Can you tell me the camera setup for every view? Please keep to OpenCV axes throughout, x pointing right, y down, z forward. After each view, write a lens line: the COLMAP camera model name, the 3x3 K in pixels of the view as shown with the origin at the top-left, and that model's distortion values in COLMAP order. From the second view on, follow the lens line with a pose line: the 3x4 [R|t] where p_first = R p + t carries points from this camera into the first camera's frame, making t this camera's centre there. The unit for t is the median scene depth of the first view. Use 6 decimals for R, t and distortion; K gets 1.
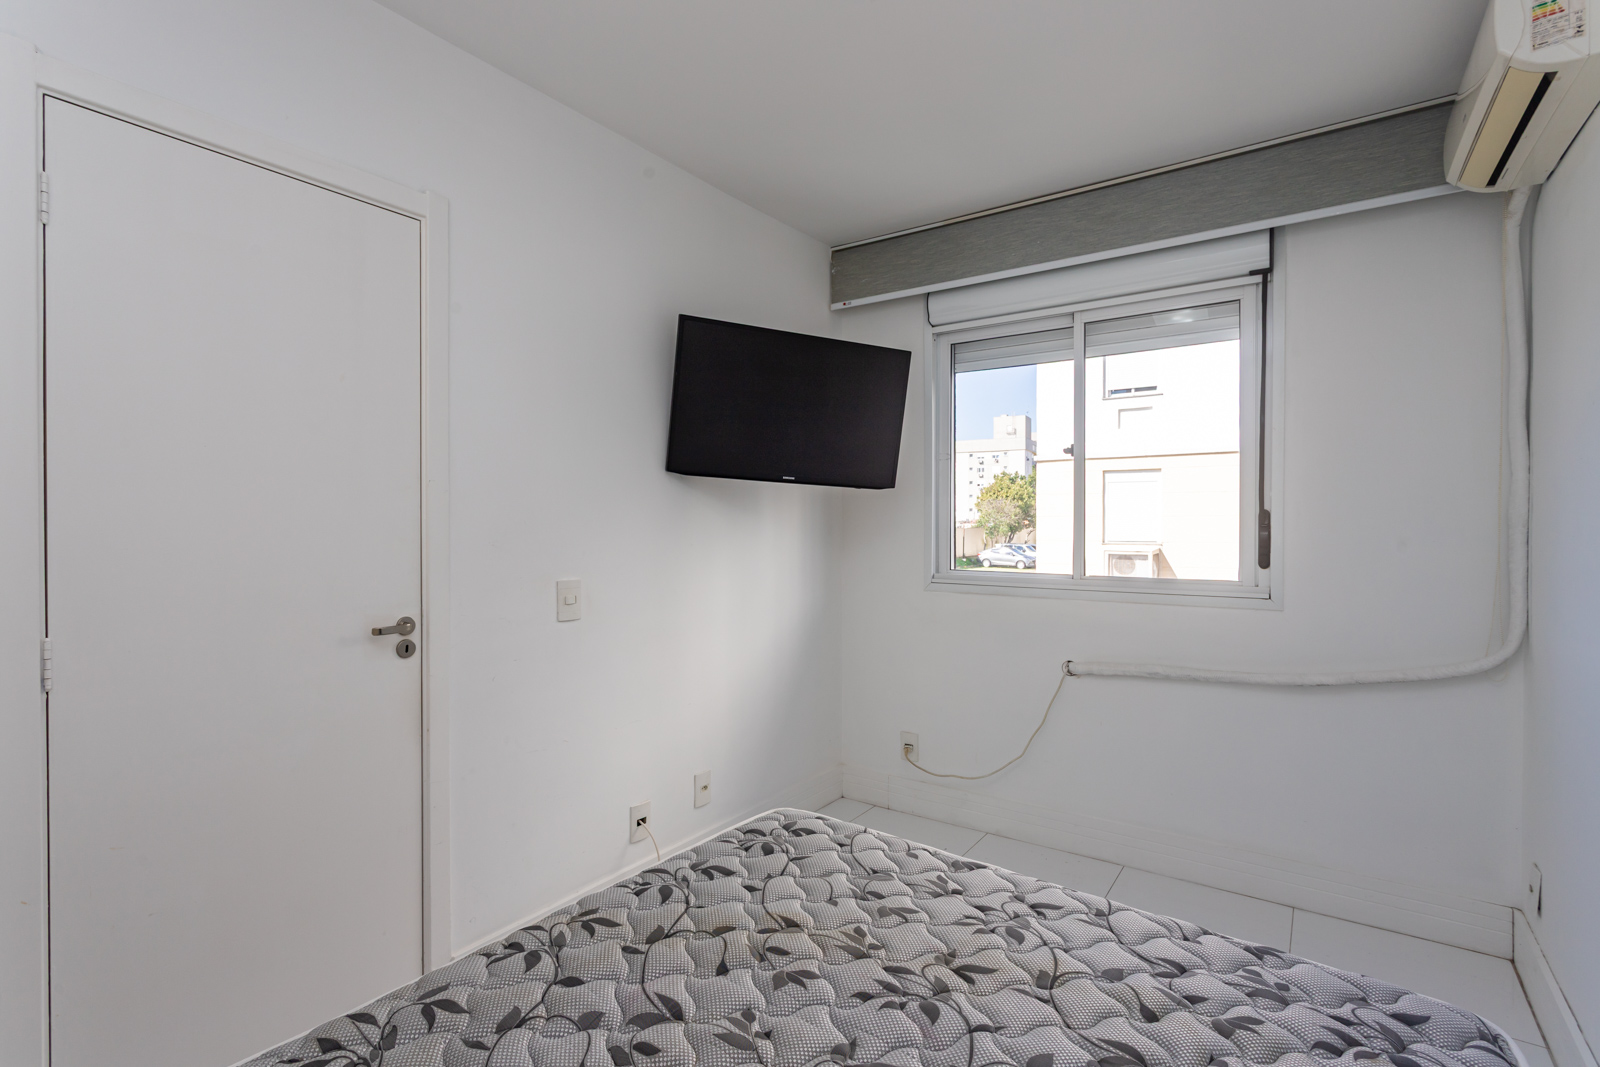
lens RADIAL K [[756.3, 0, 799.2], [0, 756.3, 535.0], [0, 0, 1]] dist [-0.000594, 0.000371]
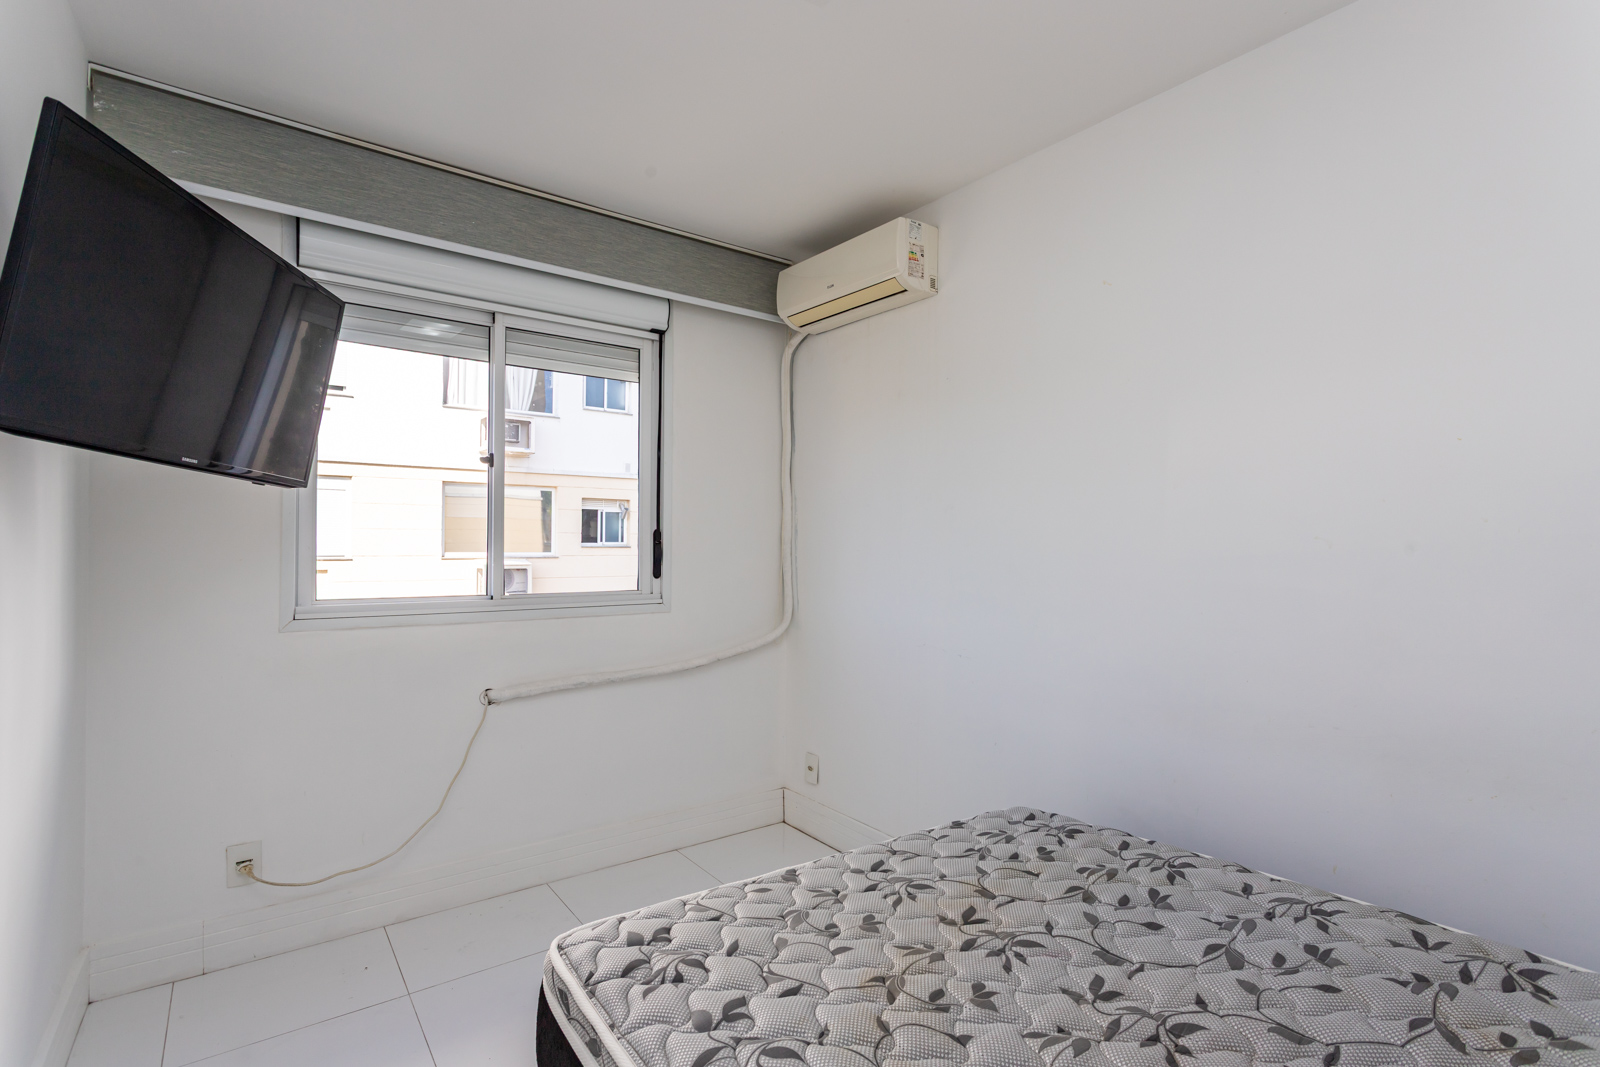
lens RADIAL K [[750.6, 0, 820.6], [0, 750.6, 541.8], [0, 0, 1]] dist [-0.008934, 0.000473]
pose [[0.303665, 0.001765, 0.952777, -0.449323], [0.006223, 0.999973, -0.003836, -0.007267], [-0.952759, 0.007094, 0.303646, 0.394579]]
